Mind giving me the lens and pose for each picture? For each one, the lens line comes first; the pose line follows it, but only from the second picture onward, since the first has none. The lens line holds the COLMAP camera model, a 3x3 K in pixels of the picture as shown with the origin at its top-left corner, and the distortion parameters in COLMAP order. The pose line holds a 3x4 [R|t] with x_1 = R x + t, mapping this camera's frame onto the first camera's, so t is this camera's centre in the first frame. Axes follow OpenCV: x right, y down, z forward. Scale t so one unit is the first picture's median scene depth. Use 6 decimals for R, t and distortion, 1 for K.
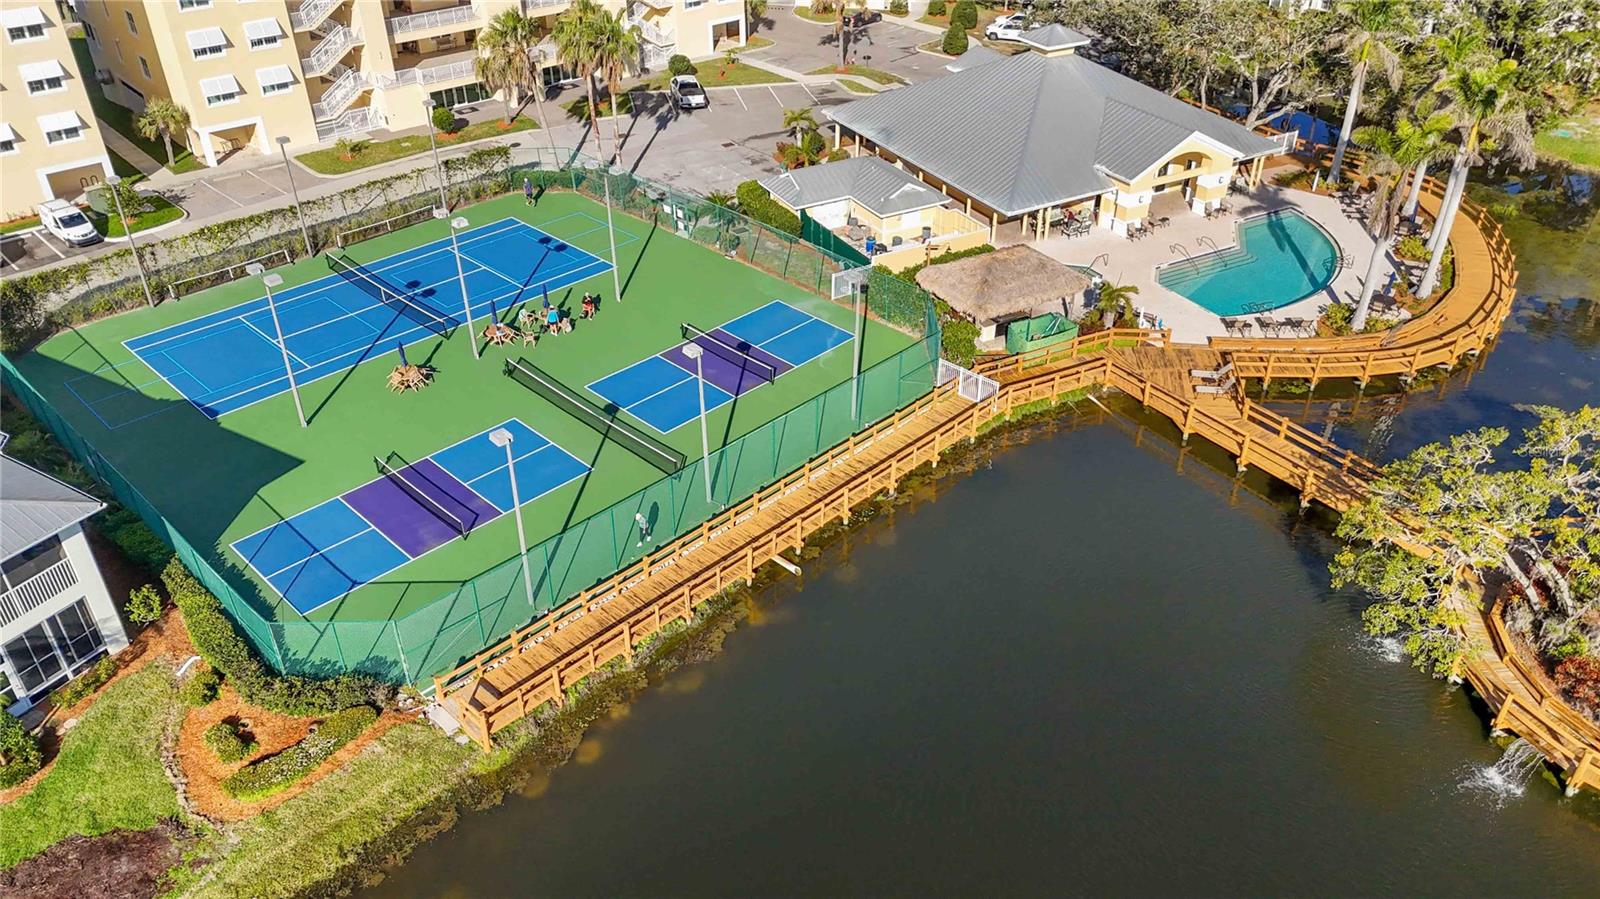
lens RADIAL K [[1160.8, 0, 800.0], [0, 1160.8, 449.5], [0, 0, 1]] dist [0.074167, -0.078371]
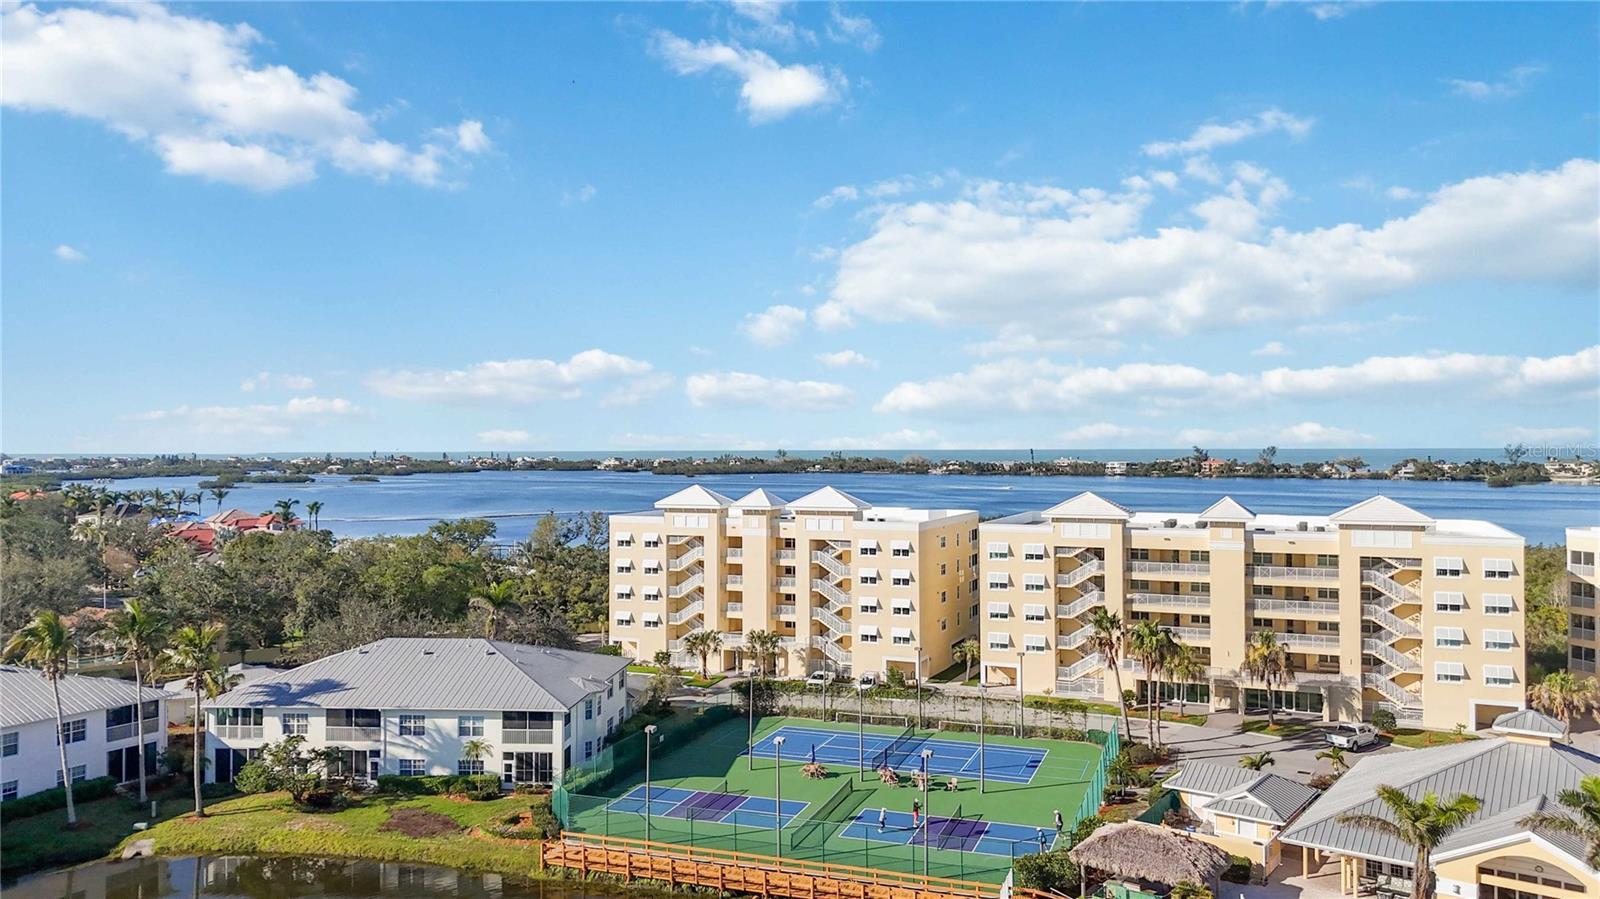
lens RADIAL K [[1160.8, 0, 800.0], [0, 1160.8, 449.5], [0, 0, 1]] dist [0.074167, -0.078371]
pose [[0.420149, 0.003925, -0.907447, 0.804099], [-0.502346, 0.833797, -0.228980, -0.039410], [0.755727, 0.552058, 0.352291, 0.148021]]
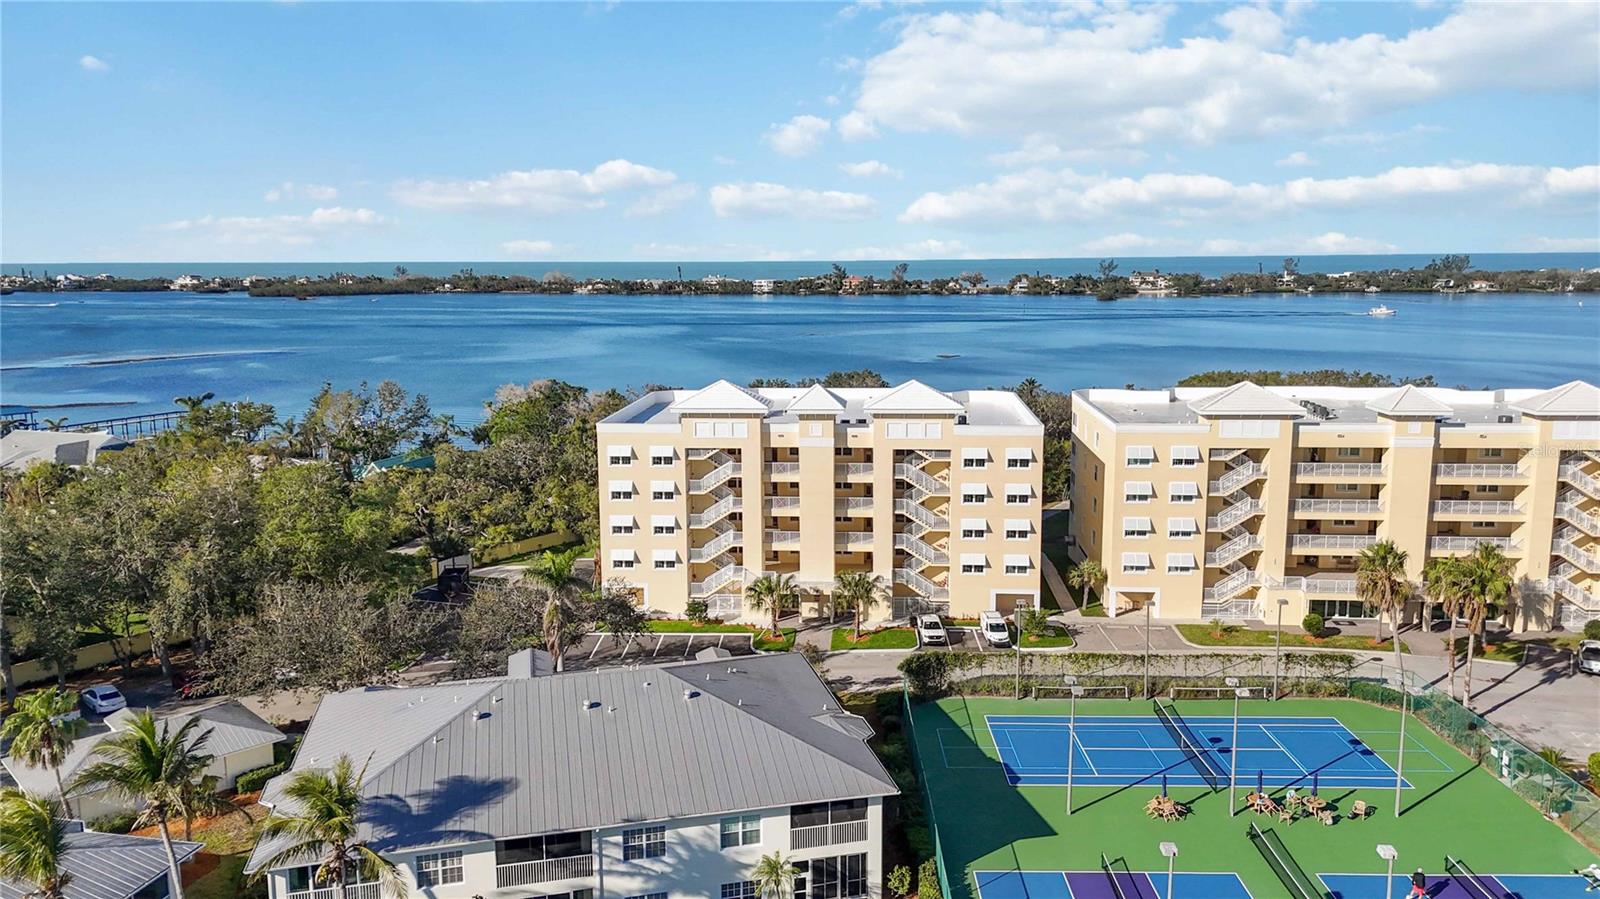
lens RADIAL K [[1160.8, 0, 800.0], [0, 1160.8, 449.5], [0, 0, 1]] dist [0.074167, -0.078371]
pose [[0.687901, 0.114993, -0.716637, 0.154853], [-0.398094, 0.885377, -0.240061, 0.034676], [0.606888, 0.450427, 0.654830, -0.101549]]
